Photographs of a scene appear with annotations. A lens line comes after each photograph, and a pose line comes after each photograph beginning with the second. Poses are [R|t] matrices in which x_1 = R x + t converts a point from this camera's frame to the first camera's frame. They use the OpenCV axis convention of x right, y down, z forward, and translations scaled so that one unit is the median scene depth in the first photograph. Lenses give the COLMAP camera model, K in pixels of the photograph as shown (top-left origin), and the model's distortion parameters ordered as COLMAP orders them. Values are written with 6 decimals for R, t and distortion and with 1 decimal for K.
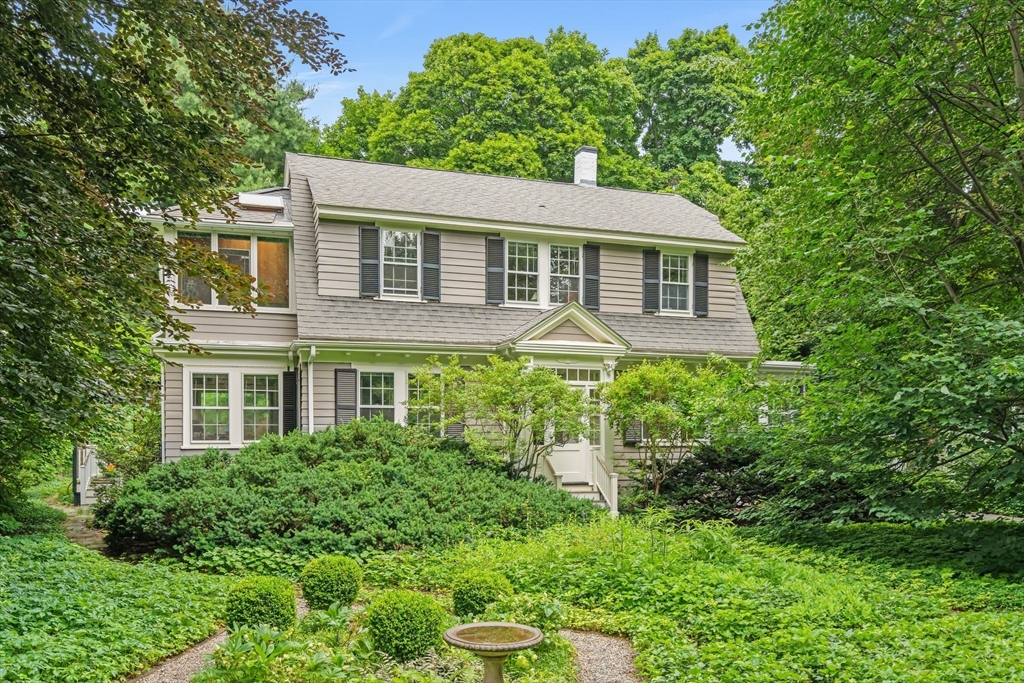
lens RADIAL K [[774.6, 0, 510.9], [0, 774.6, 344.9], [0, 0, 1]] dist [0.022978, -0.014510]
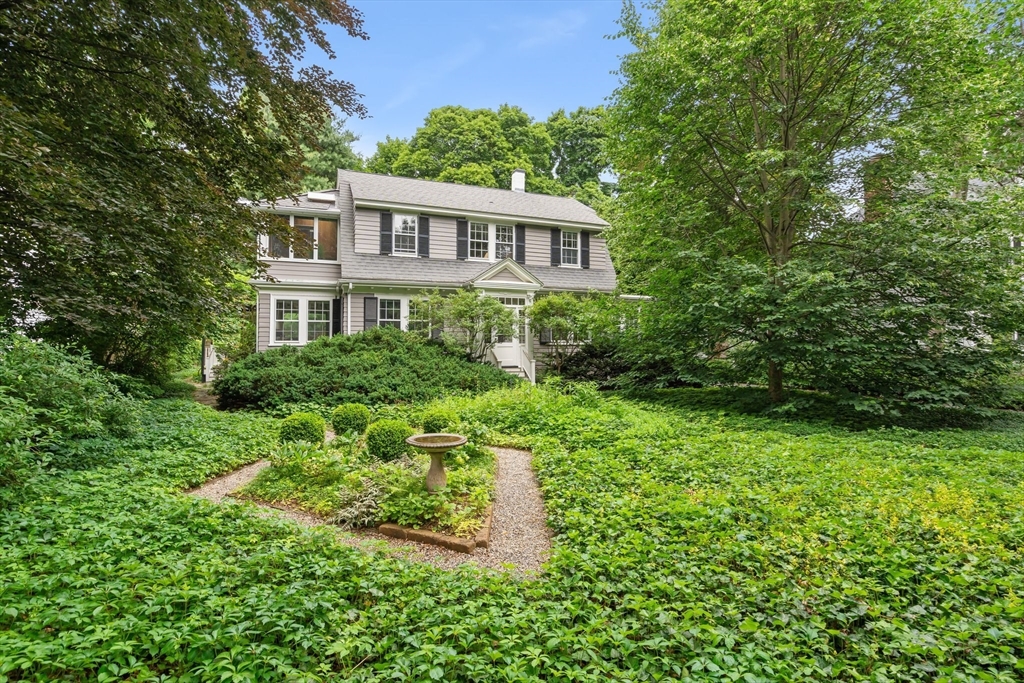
lens RADIAL K [[464.7, 0, 541.9], [0, 464.7, 299.4], [0, 0, 1]] dist [0.001632, 0.000688]
pose [[0.998820, 0.001760, 0.048526, 0.112232], [0.000568, 0.998851, -0.047917, 0.089975], [-0.048555, 0.047888, 0.997672, -0.010602]]
